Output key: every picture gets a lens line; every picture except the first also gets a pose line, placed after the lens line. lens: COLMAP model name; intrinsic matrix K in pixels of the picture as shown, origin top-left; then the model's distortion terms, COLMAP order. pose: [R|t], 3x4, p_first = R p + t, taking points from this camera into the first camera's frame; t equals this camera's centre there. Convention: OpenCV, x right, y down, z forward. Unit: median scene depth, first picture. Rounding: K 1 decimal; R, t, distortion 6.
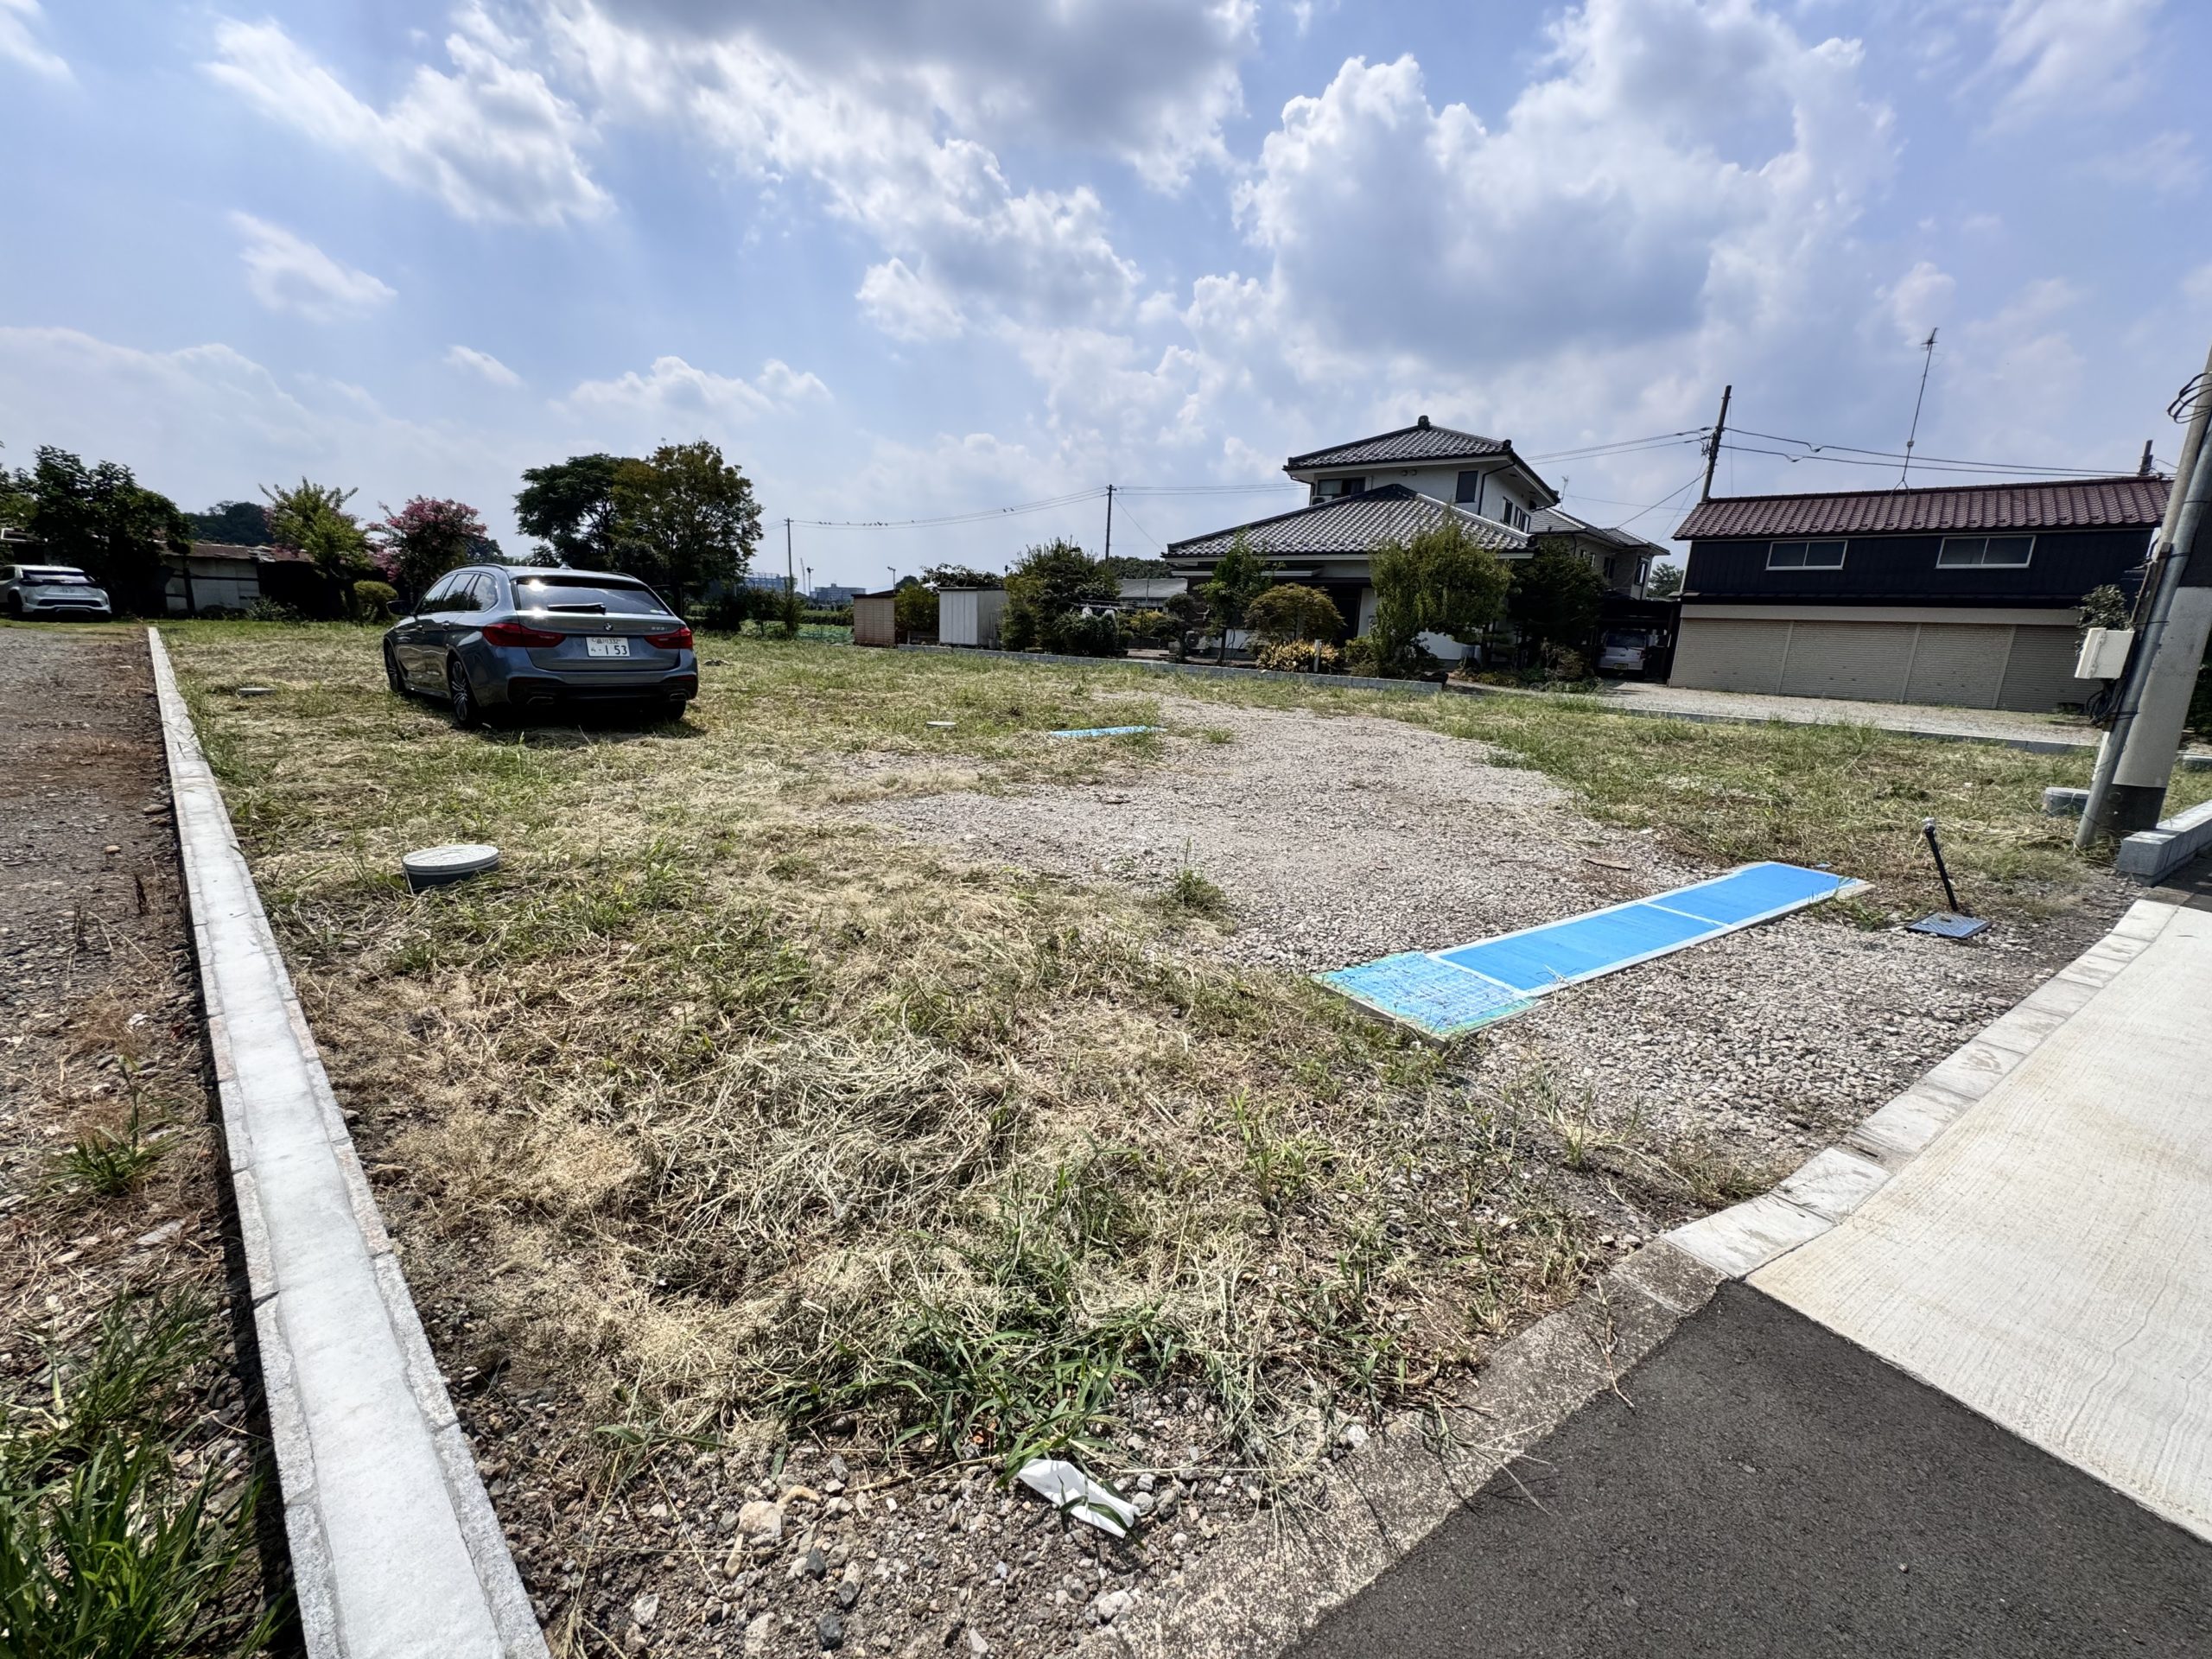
lens RADIAL K [[878.7, 0, 1106.0], [0, 878.7, 829.5], [0, 0, 1]] dist [-0.003510, -0.000024]
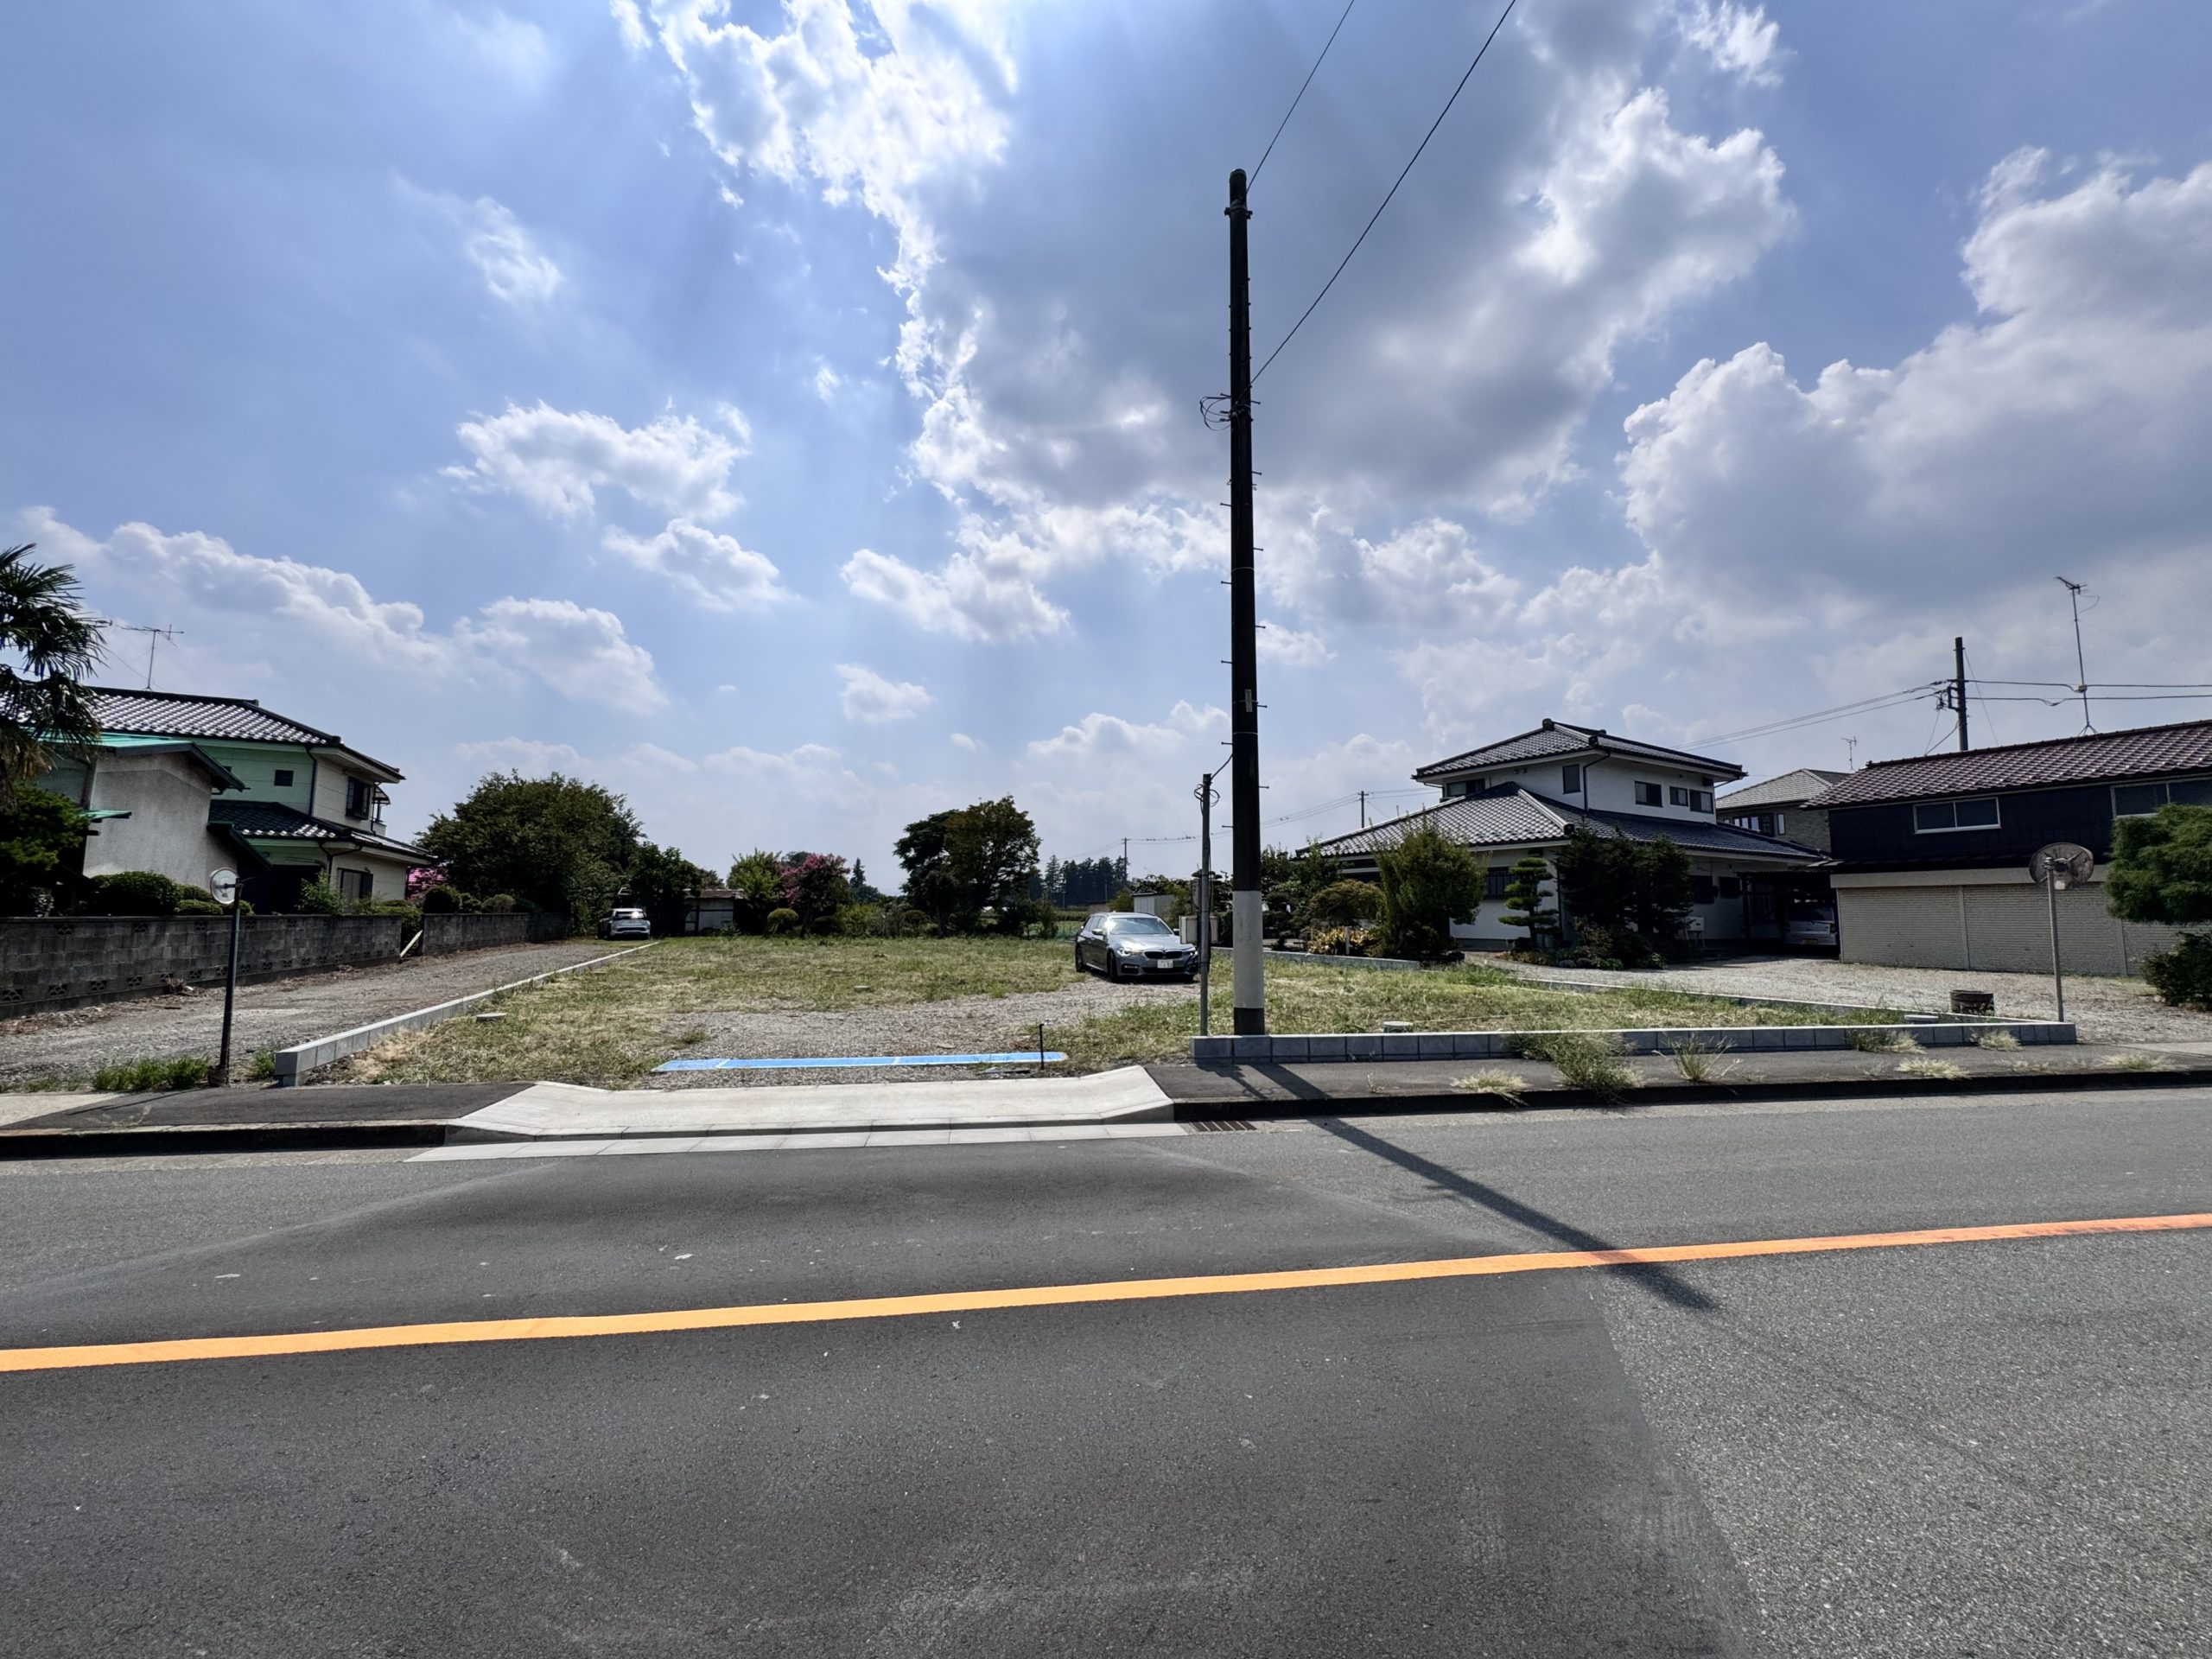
lens RADIAL K [[890.9, 0, 1106.0], [0, 890.9, 829.5], [0, 0, 1]] dist [-0.000885, -0.000064]
pose [[0.906909, -0.079042, -0.413847, 0.273701], [-0.059740, 0.948198, -0.312014, 0.029870], [0.417071, 0.307691, 0.855207, -0.110308]]
